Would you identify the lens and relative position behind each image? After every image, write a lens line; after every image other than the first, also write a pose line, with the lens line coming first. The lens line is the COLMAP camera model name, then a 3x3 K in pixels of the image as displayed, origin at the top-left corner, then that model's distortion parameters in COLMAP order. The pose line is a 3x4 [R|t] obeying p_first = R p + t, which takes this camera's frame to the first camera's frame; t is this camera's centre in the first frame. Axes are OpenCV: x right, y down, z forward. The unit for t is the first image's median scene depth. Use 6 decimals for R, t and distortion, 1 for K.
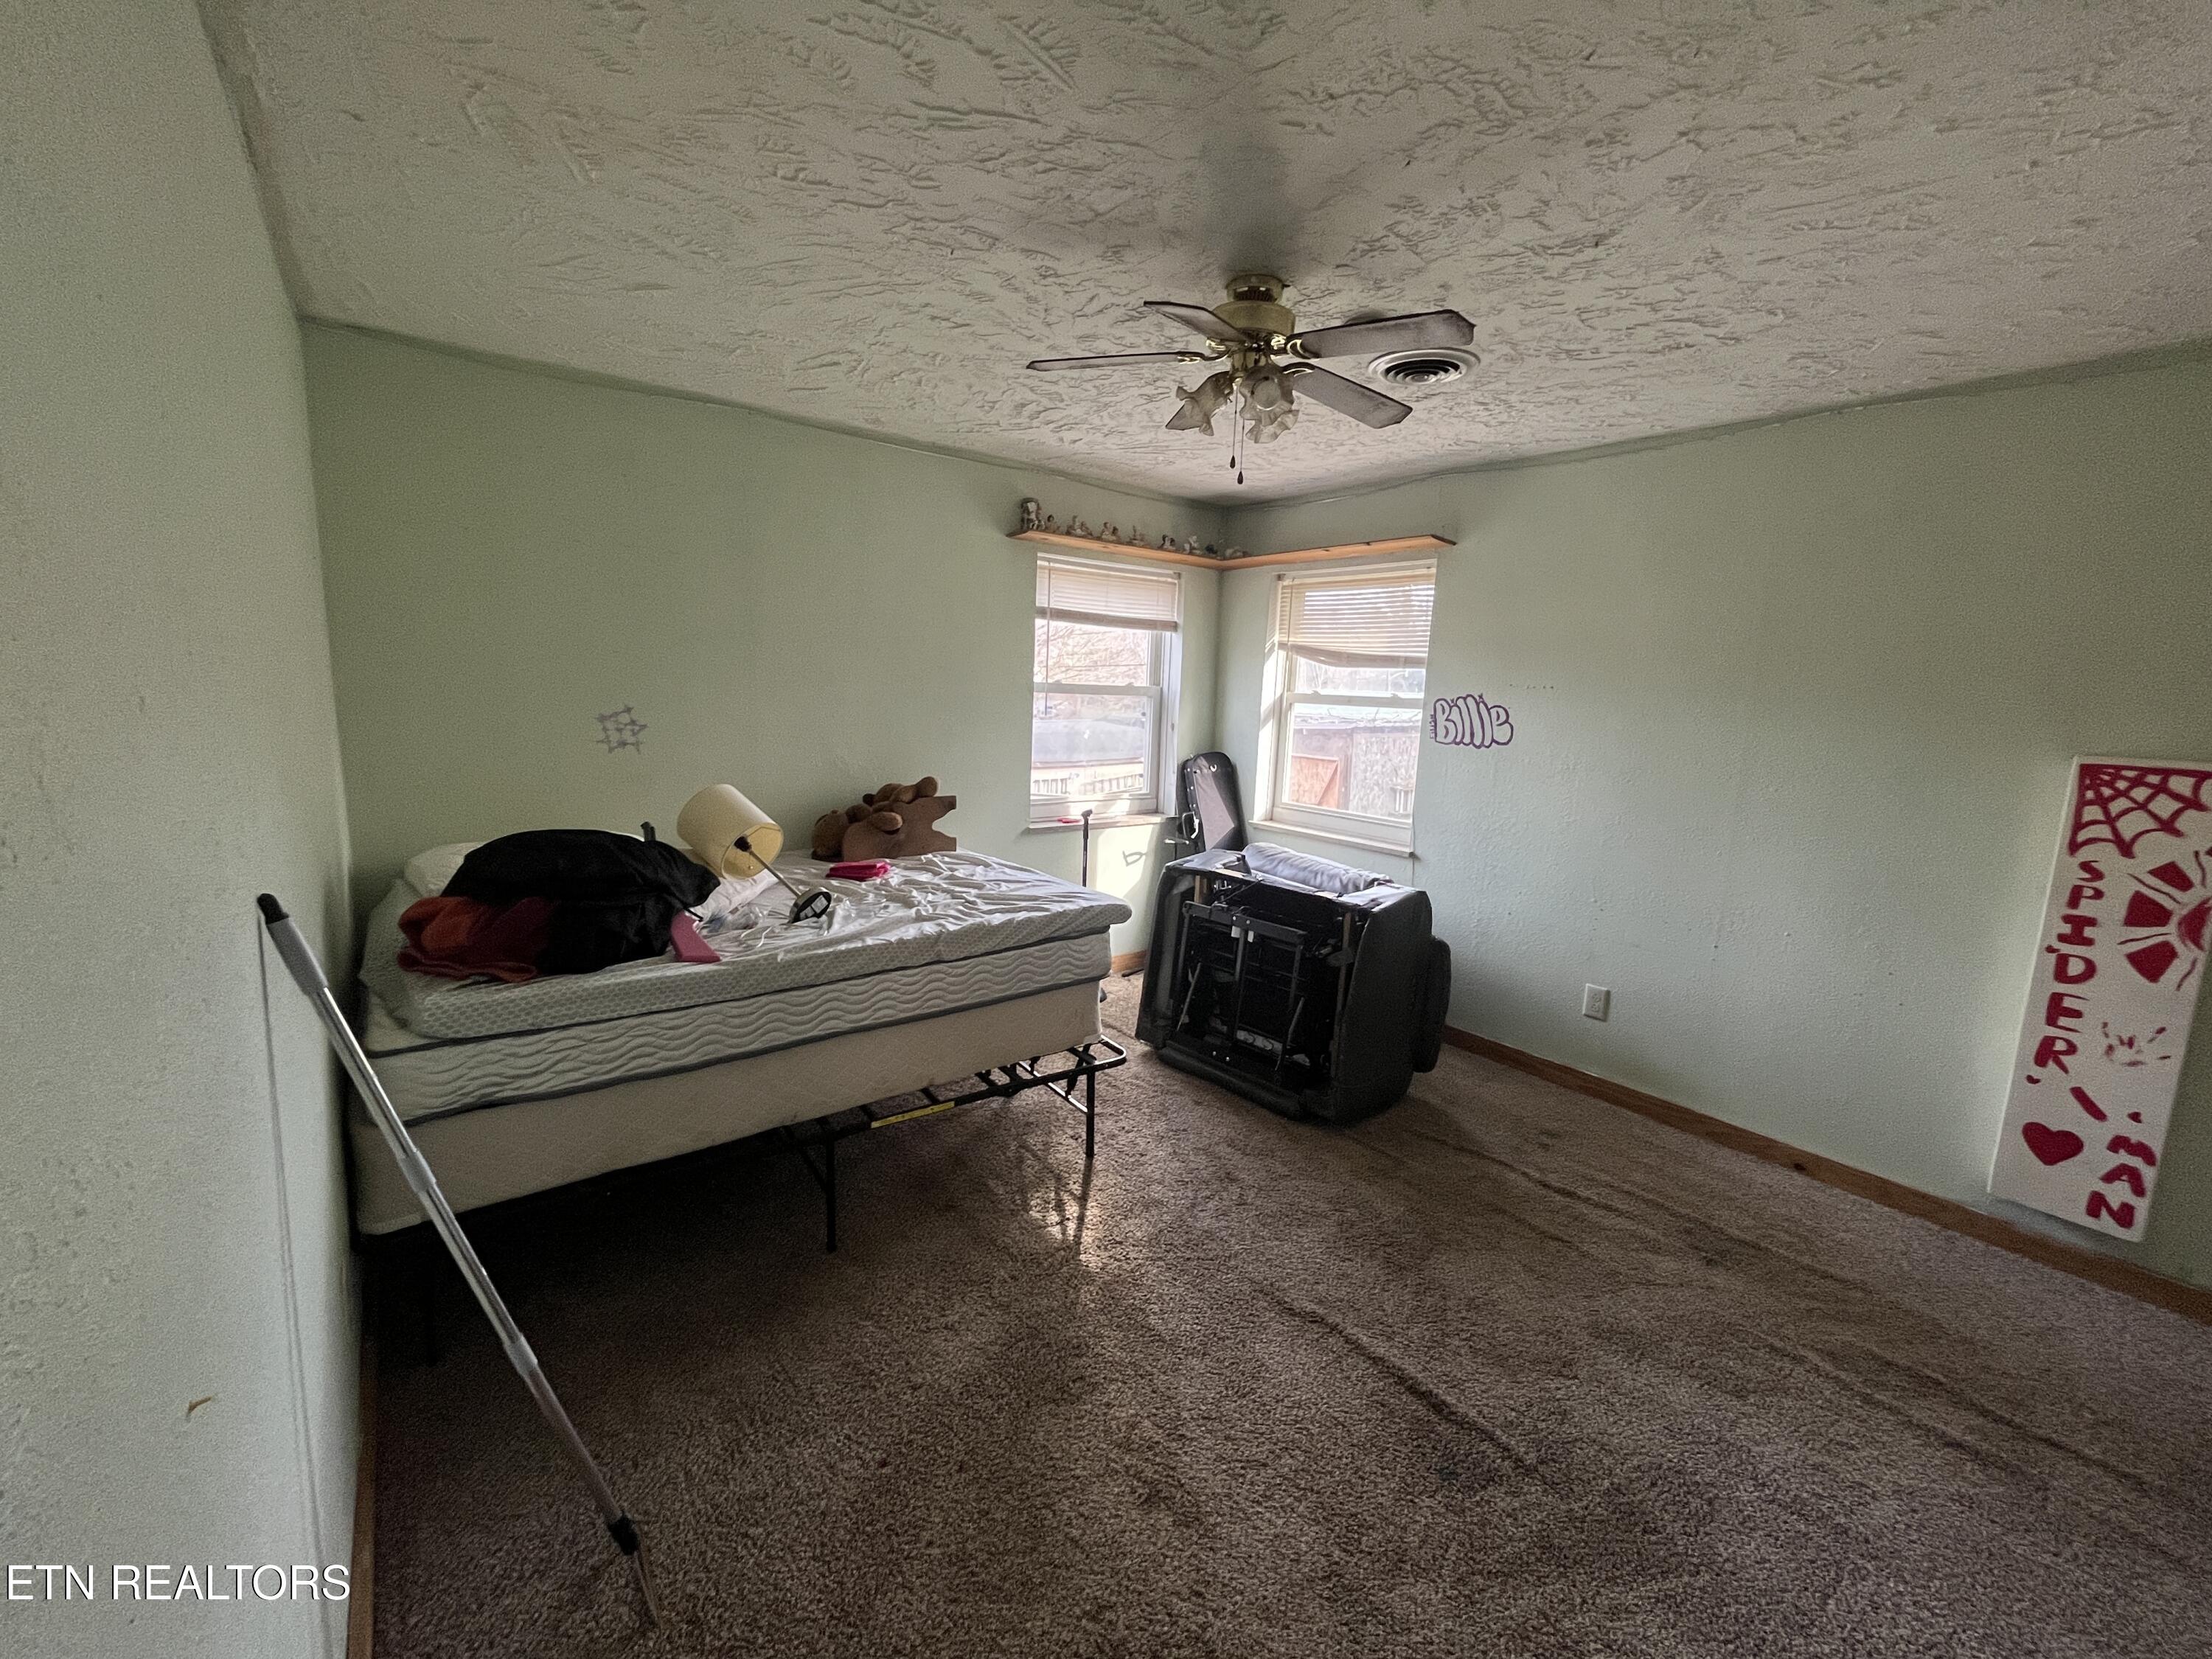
lens RADIAL K [[896.9, 0, 1103.6], [0, 896.9, 825.0], [0, 0, 1]] dist [-0.004111, 0.000219]
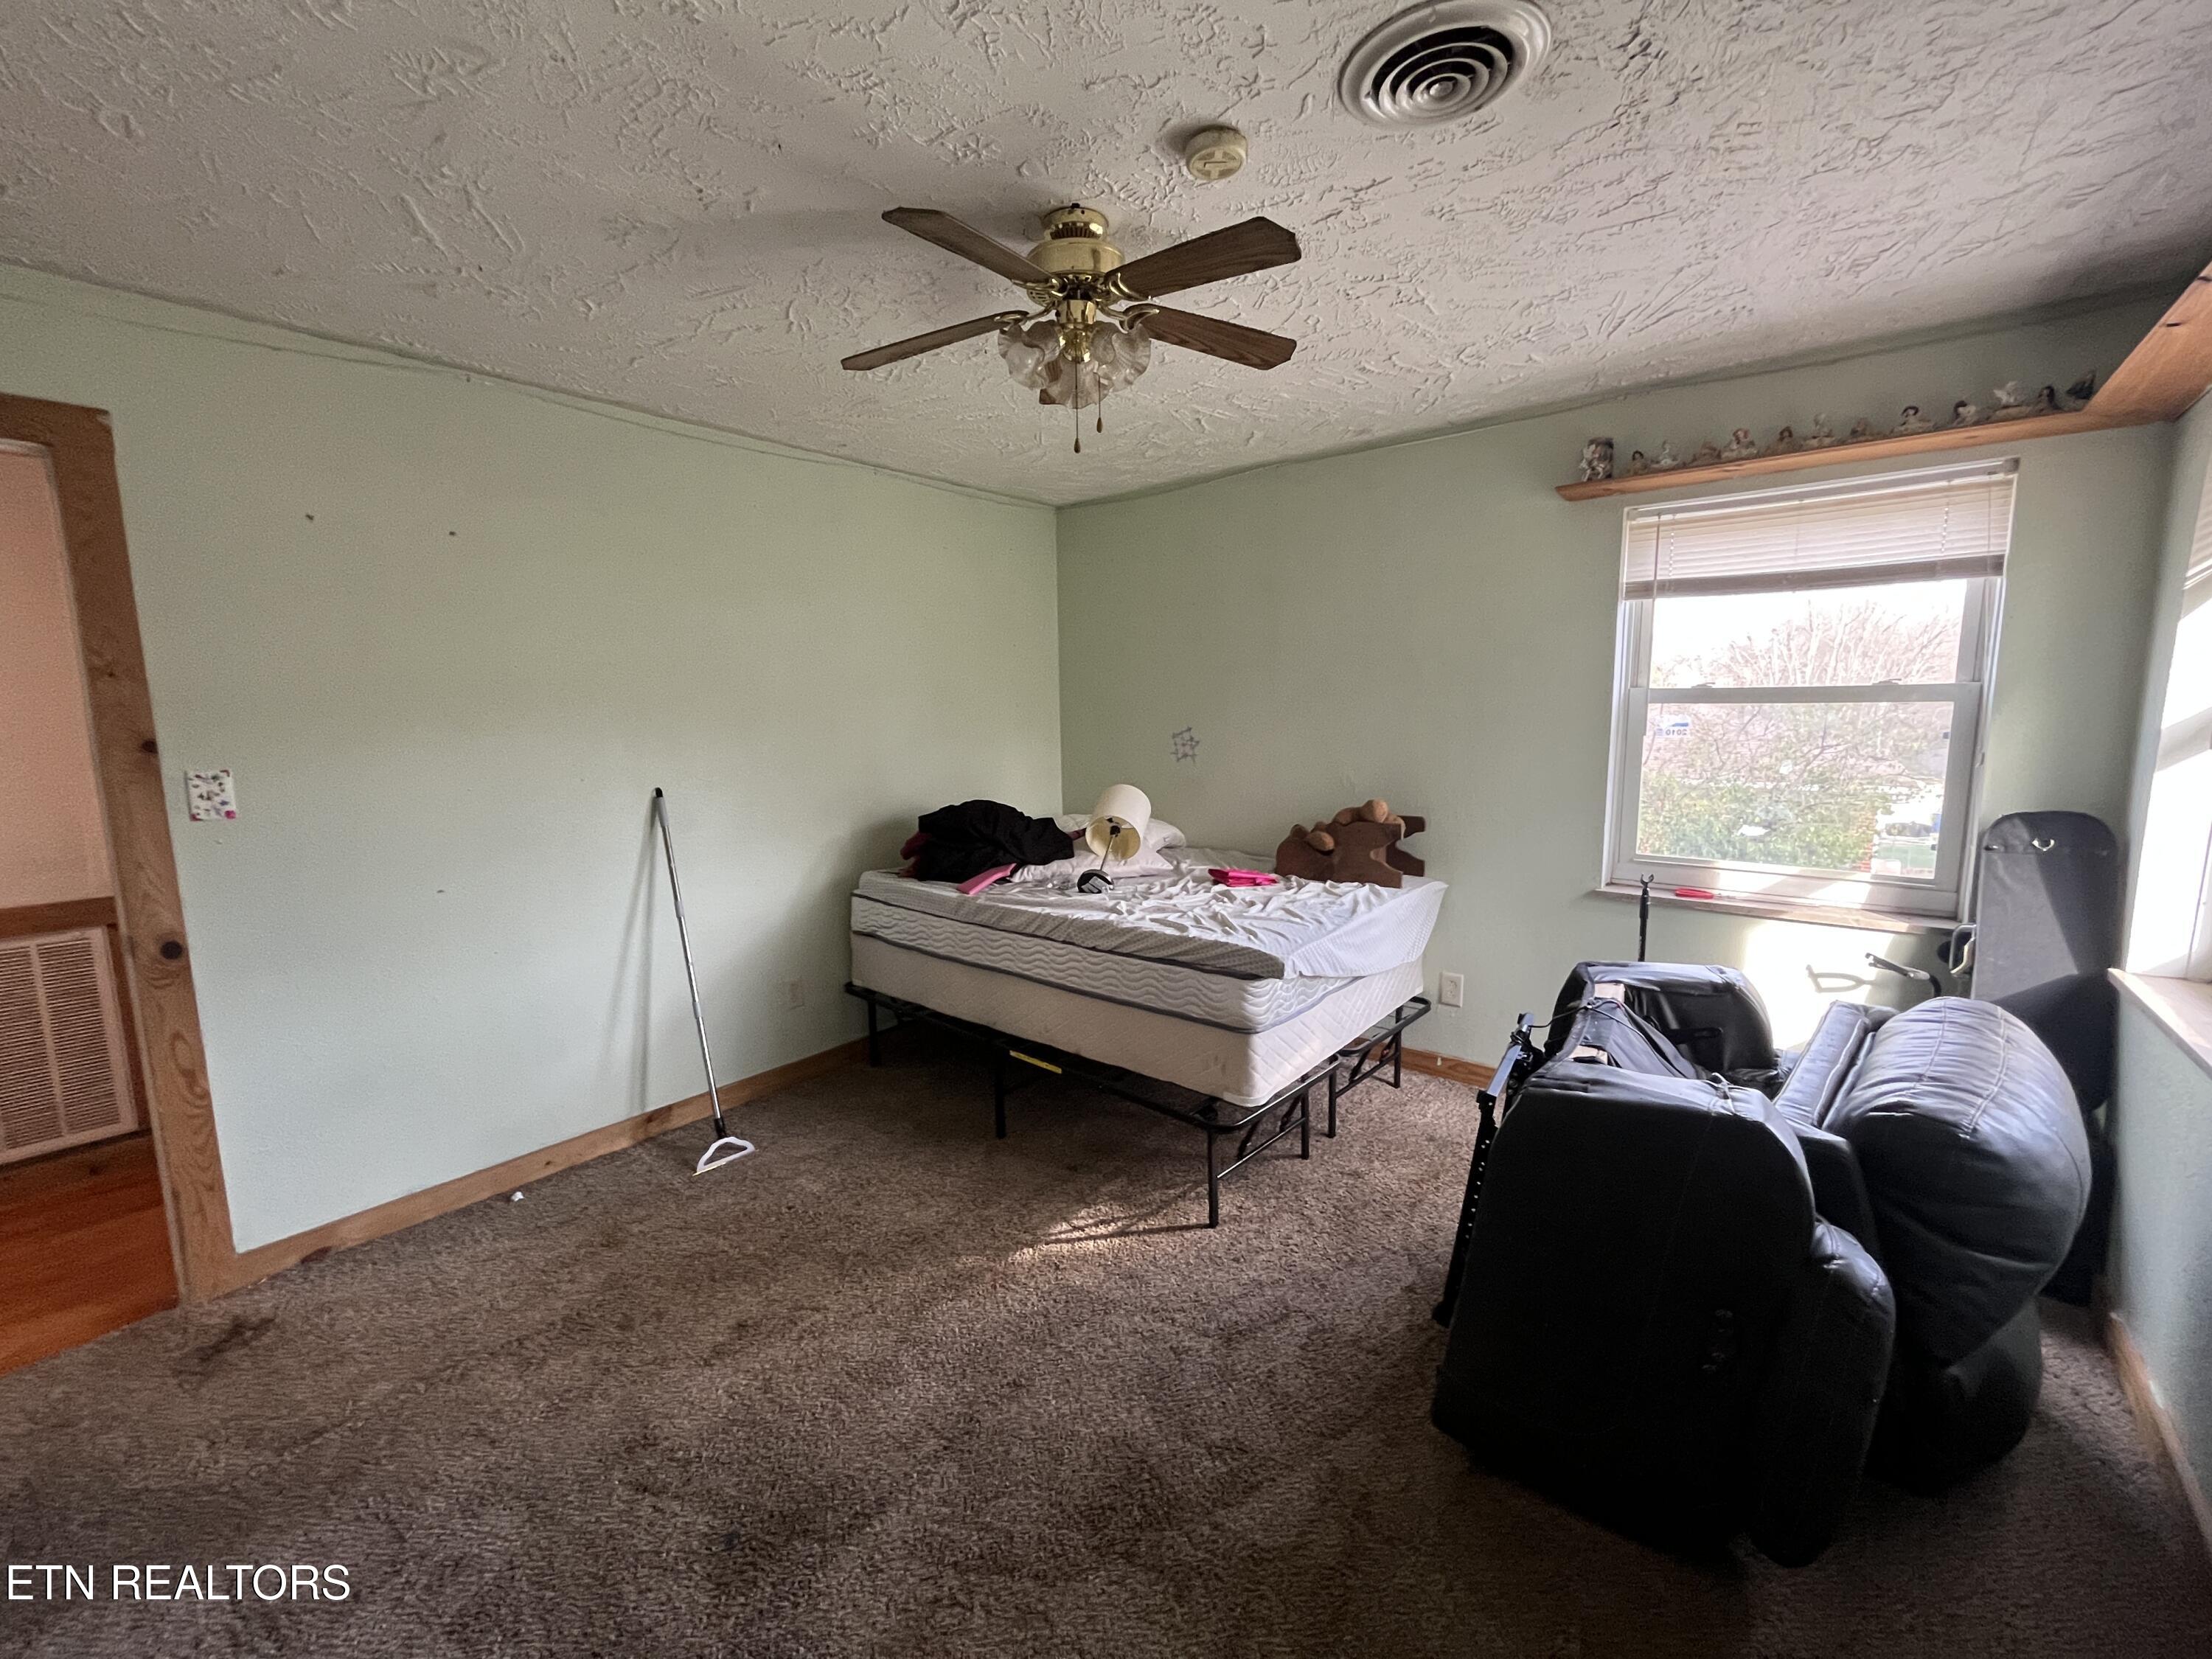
lens RADIAL K [[896.9, 0, 1107.2], [0, 896.9, 829.1], [0, 0, 1]] dist [-0.004111, 0.000219]
pose [[0.221481, 0.094804, -0.970545, 0.708608], [-0.131666, 0.989057, 0.066566, -0.056119], [0.966235, 0.113044, 0.231540, 0.594626]]
